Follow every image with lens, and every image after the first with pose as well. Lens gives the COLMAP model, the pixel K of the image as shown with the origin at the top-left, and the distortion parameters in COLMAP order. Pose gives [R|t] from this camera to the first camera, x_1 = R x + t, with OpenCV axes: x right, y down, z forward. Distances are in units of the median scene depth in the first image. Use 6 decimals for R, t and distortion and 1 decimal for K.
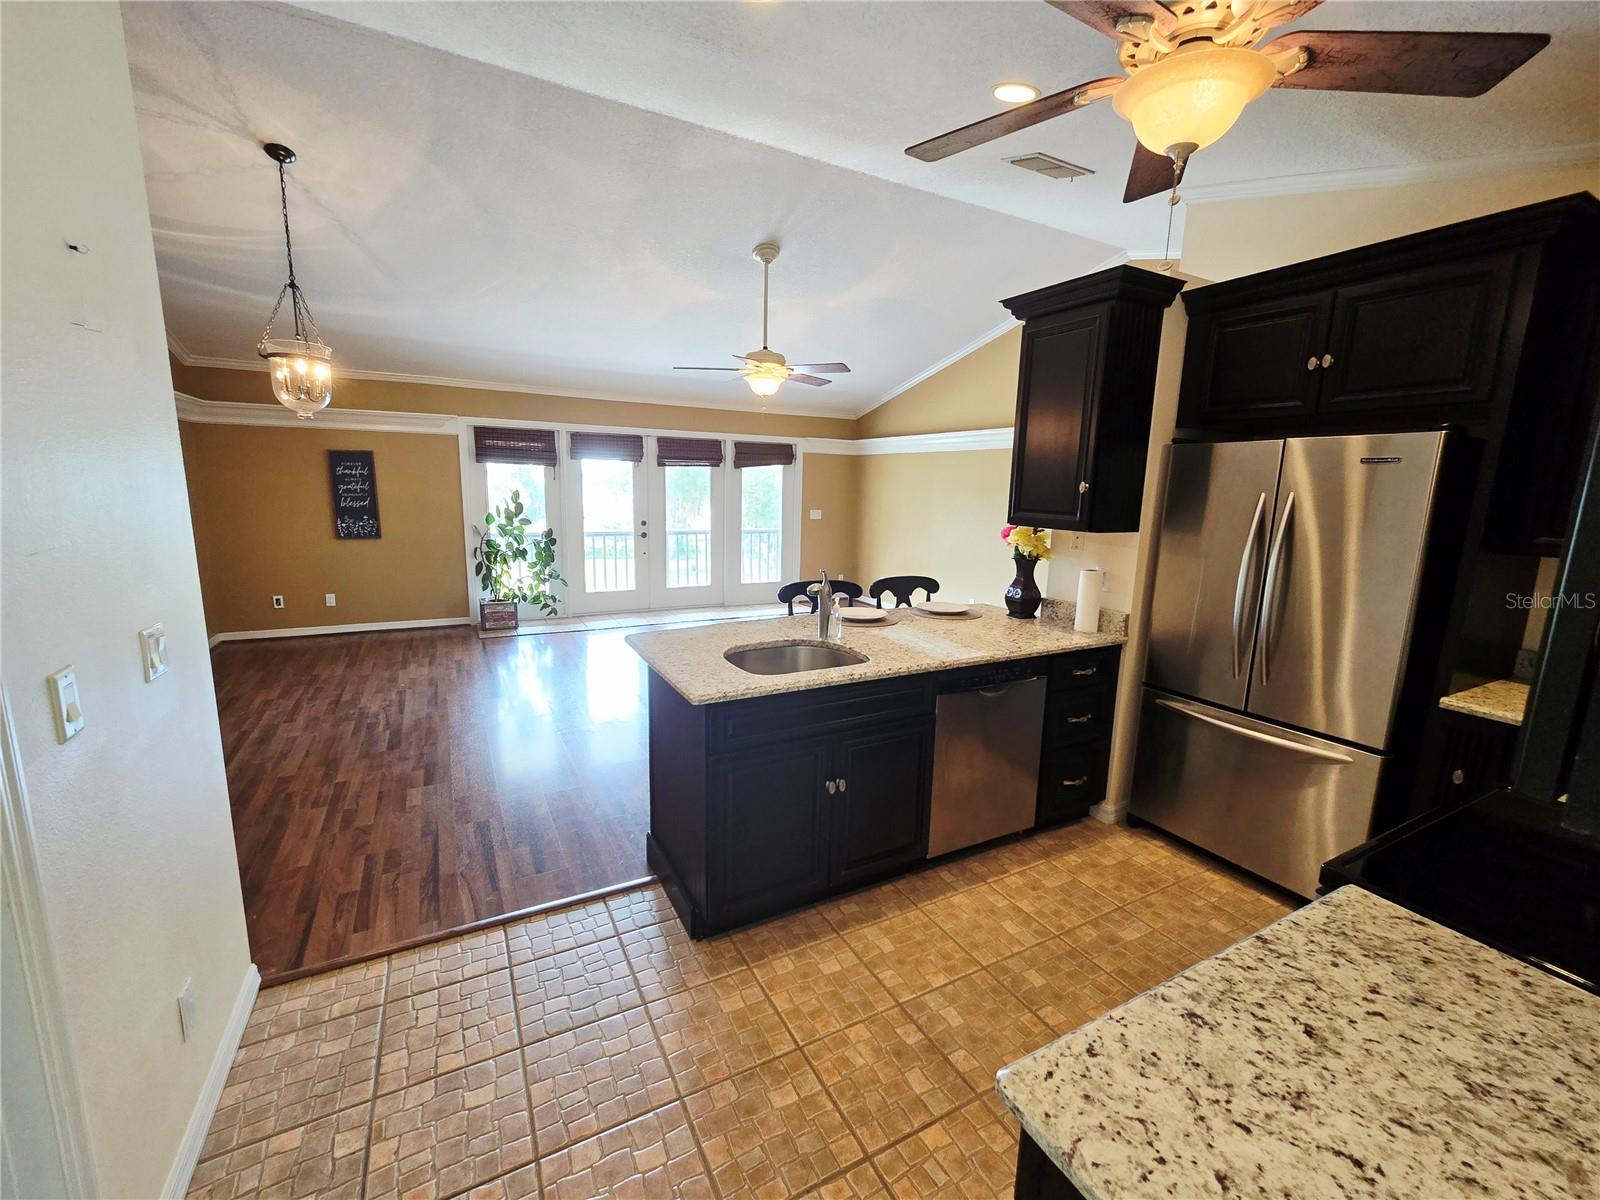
lens RADIAL K [[656.0, 0, 800.0], [0, 656.0, 600.0], [0, 0, 1]] dist [0.001115, 0.000058]
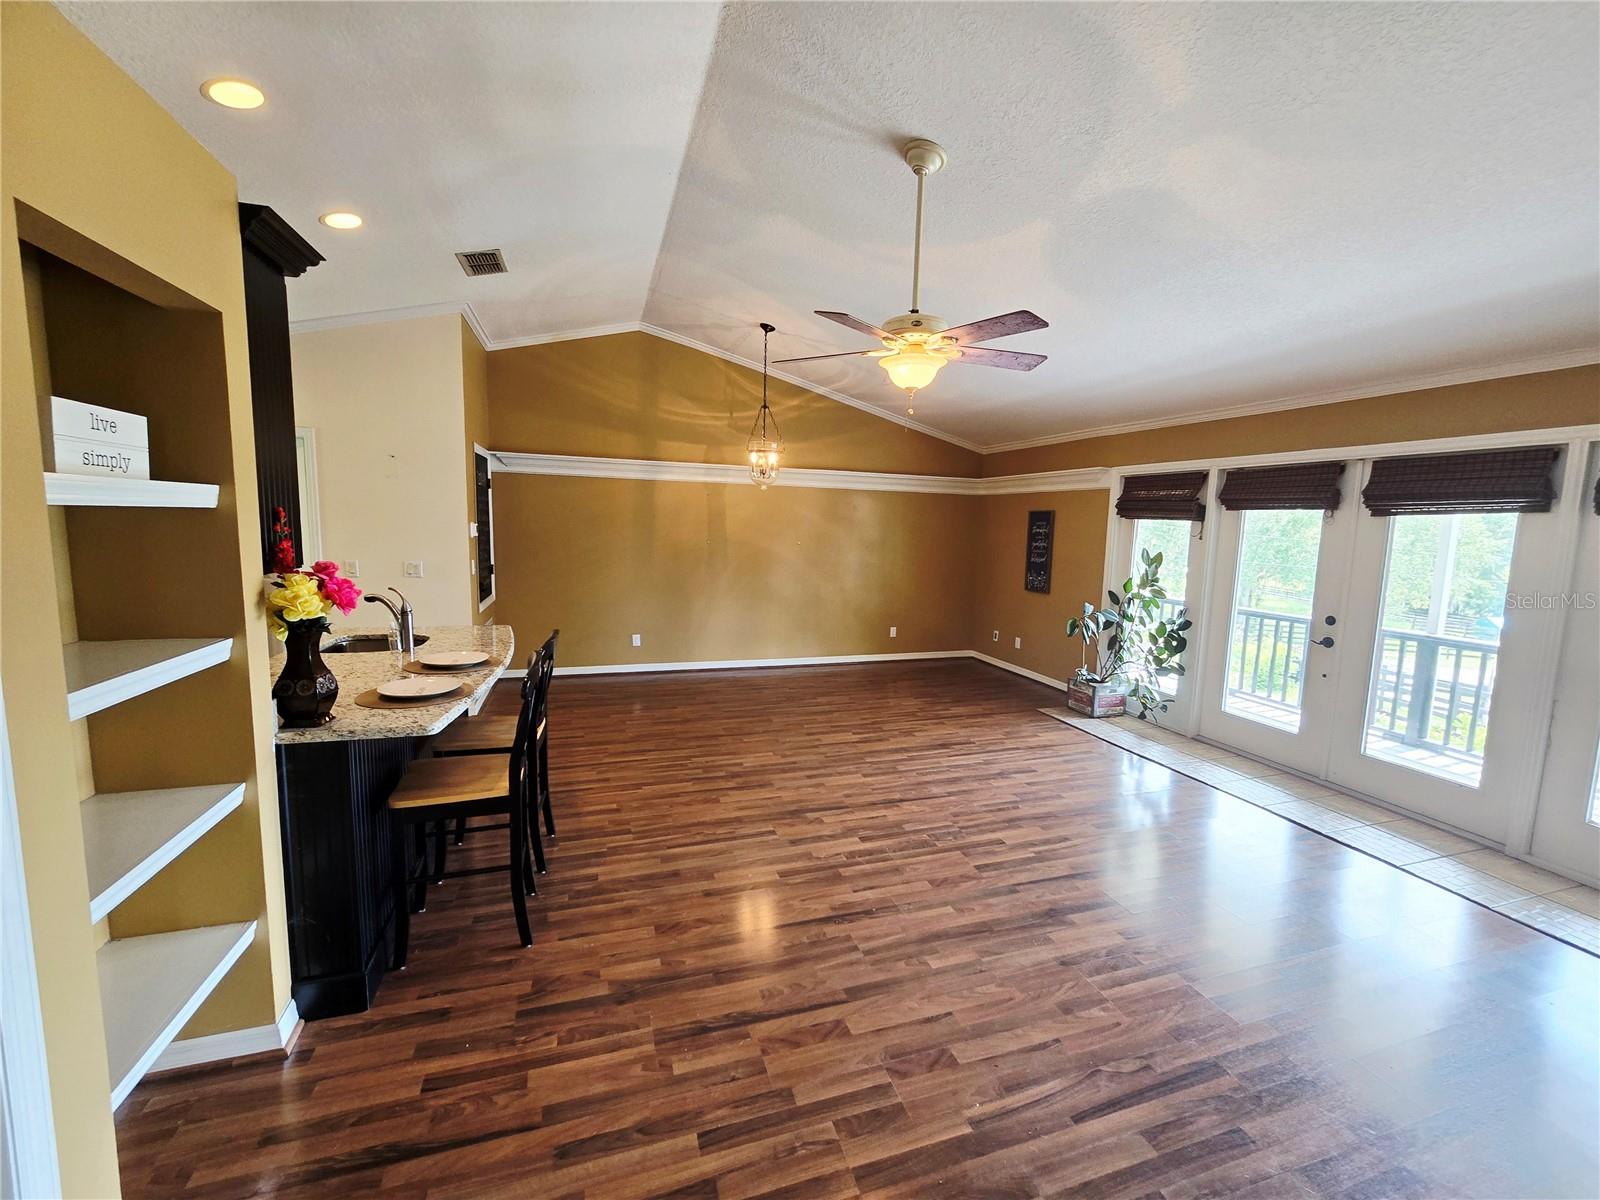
lens RADIAL K [[656.0, 0, 800.0], [0, 656.0, 600.0], [0, 0, 1]] dist [0.001115, 0.000058]
pose [[-0.173488, 0.088848, -0.980820, 0.407762], [-0.204485, 0.970968, 0.124125, -0.122919], [0.963373, 0.222098, -0.150283, 0.721923]]
